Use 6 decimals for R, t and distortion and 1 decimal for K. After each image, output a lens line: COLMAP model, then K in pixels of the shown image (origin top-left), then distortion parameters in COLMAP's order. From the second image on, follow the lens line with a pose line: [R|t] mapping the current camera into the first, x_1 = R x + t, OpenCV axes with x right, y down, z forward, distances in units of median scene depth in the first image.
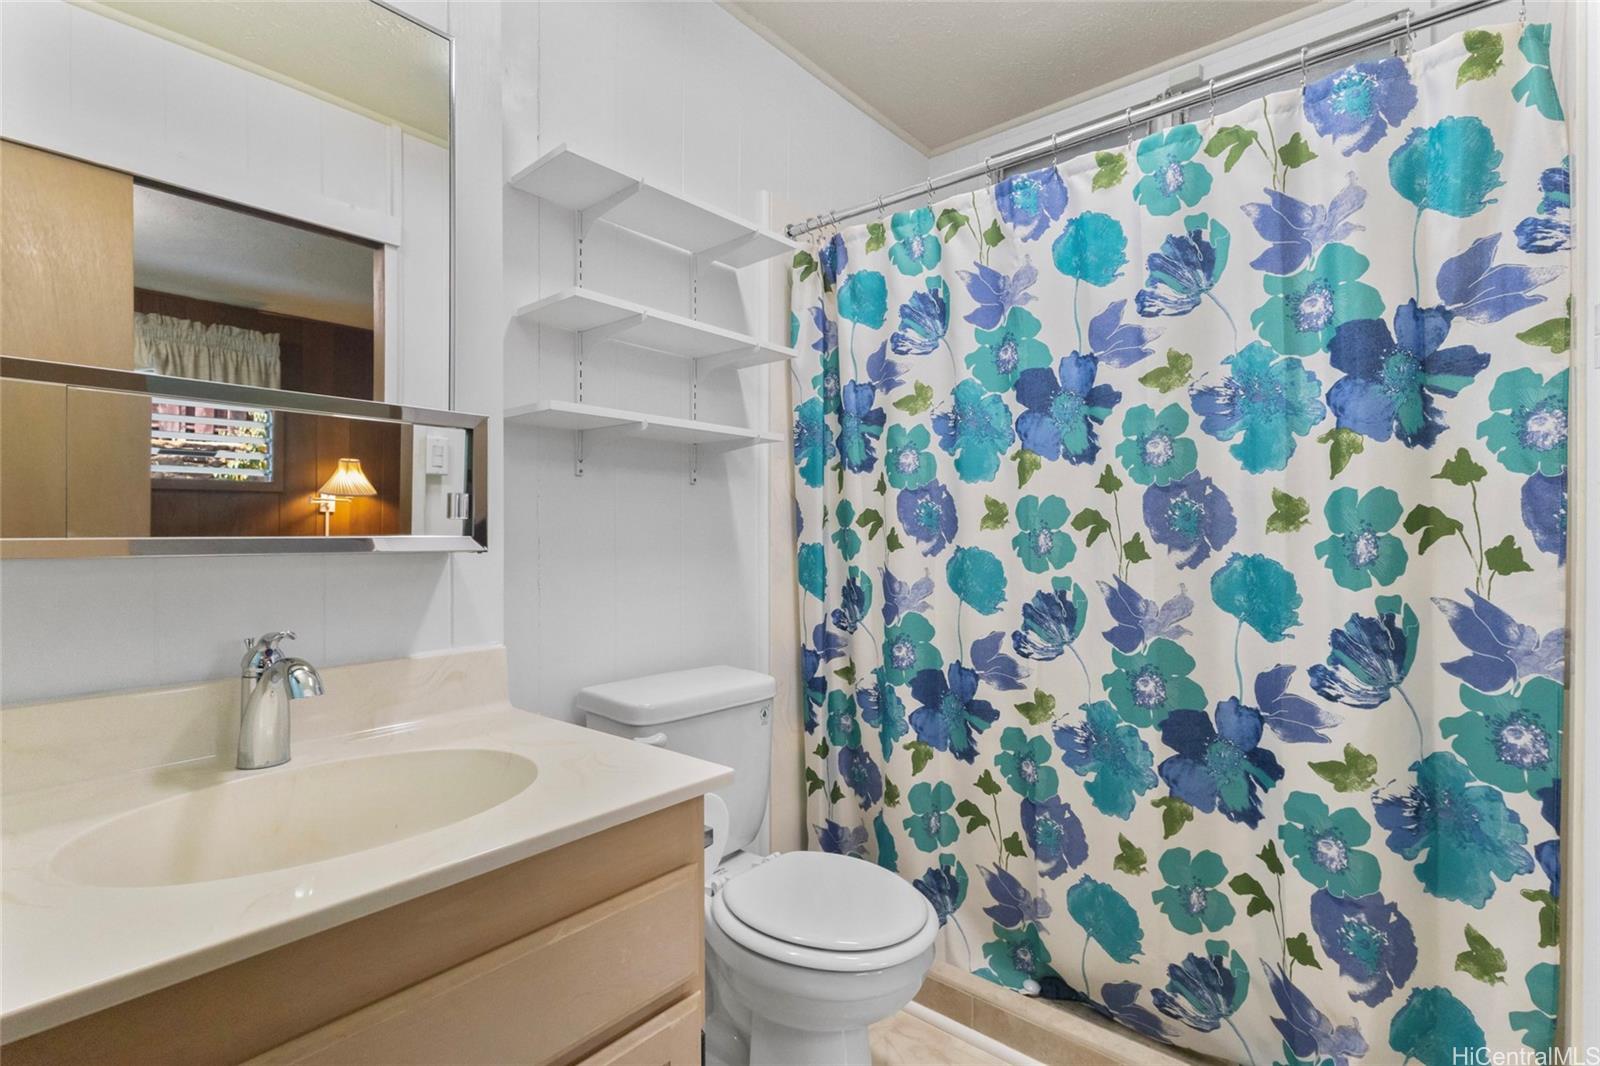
lens RADIAL K [[735.5, 0, 799.7], [0, 735.5, 529.1], [0, 0, 1]] dist [0.006250, 0.001098]
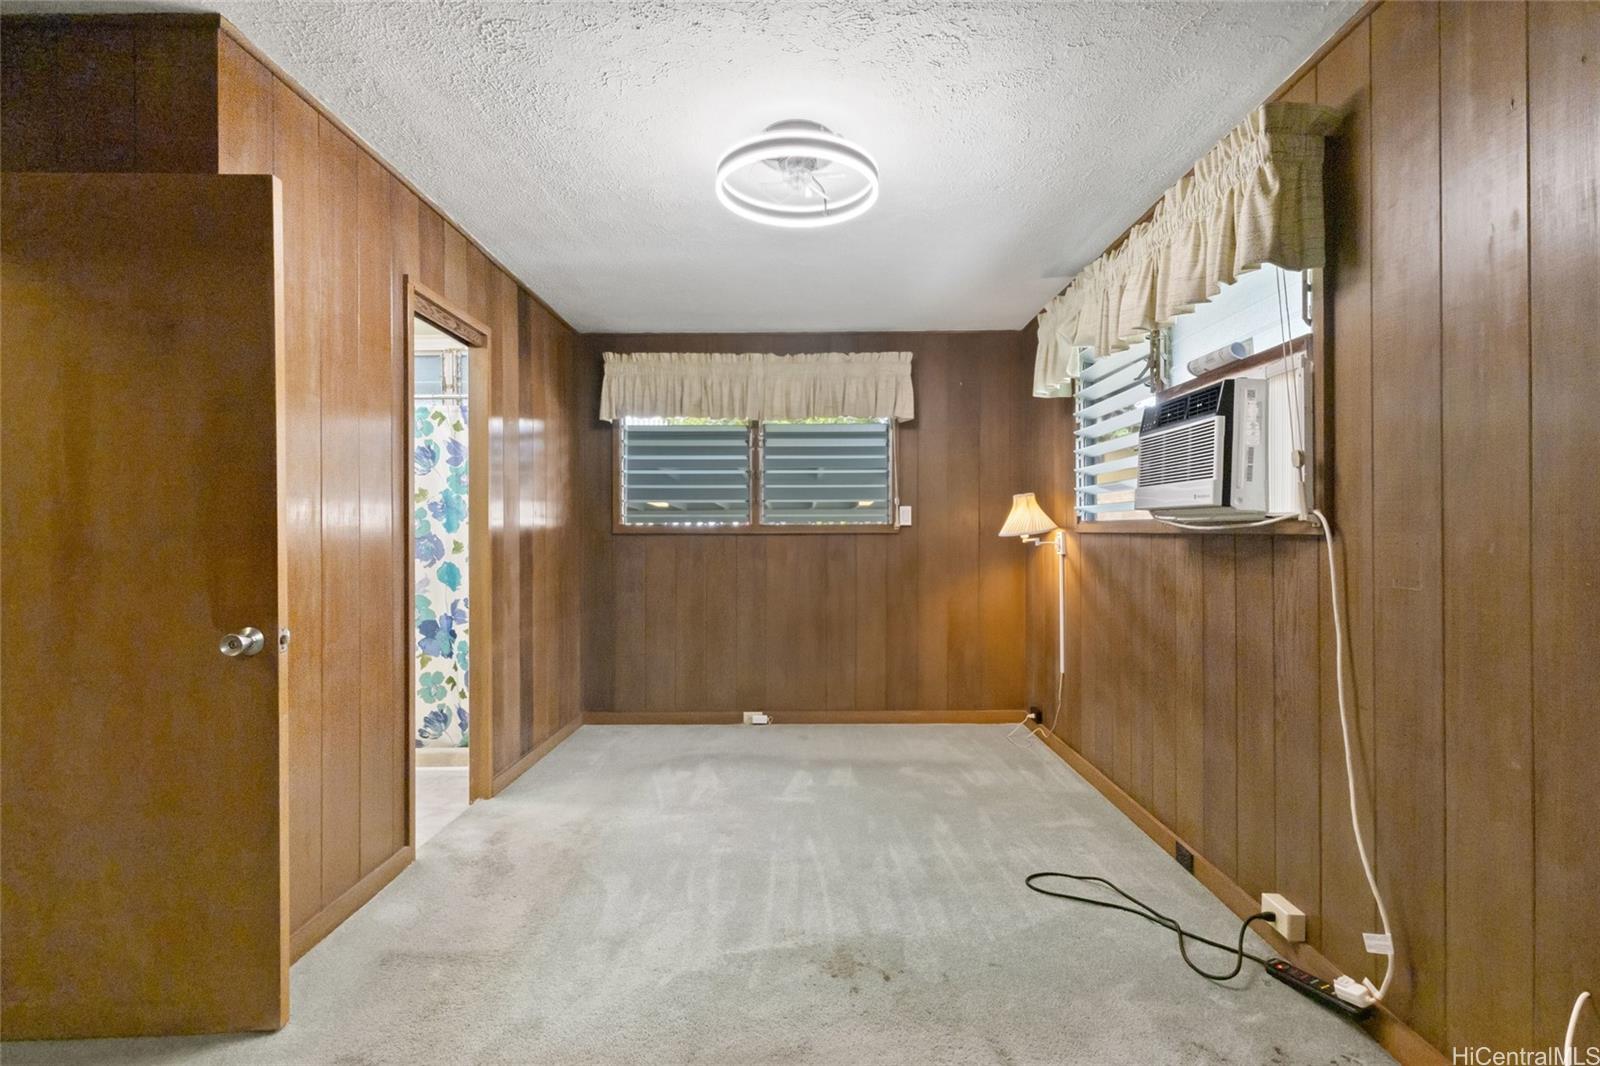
lens RADIAL K [[735.5, 0, 801.1], [0, 735.5, 538.3], [0, 0, 1]] dist [0.006250, 0.001098]
pose [[0.759282, -0.004591, 0.650746, -0.201172], [0.006663, 0.999978, -0.000720, -0.044529], [-0.650728, 0.004883, 0.759295, -2.011321]]
